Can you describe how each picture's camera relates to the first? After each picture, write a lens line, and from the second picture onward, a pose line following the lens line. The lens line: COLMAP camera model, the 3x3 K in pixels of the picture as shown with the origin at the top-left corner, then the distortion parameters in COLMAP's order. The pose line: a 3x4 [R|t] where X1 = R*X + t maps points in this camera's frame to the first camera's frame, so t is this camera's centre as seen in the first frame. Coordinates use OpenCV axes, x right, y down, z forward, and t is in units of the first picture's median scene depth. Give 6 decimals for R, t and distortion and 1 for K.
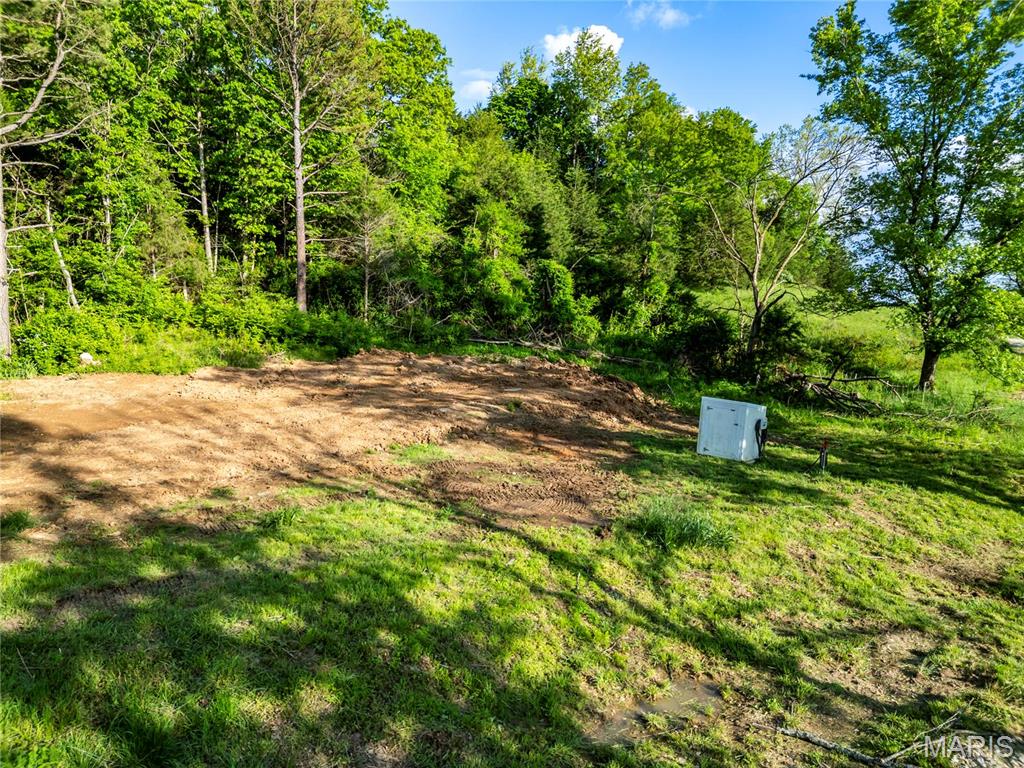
lens RADIAL K [[712.2, 0, 512.0], [0, 712.2, 384.0], [0, 0, 1]] dist [-0.000419, -0.000978]
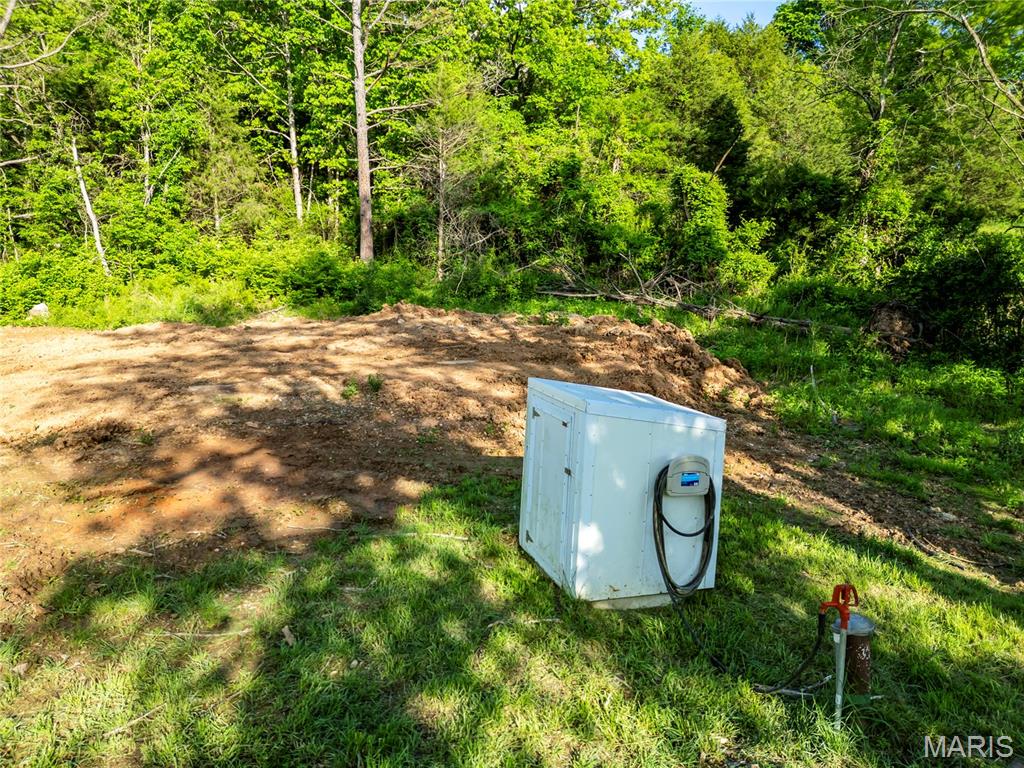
lens RADIAL K [[725.7, 0, 512.4], [0, 725.7, 337.7], [0, 0, 1]] dist [0.004370, -0.000429]
pose [[0.875133, 0.017825, -0.483554, 0.230983], [-0.042164, 0.998329, -0.039509, 0.007699], [0.482042, 0.054964, 0.874422, 0.382087]]
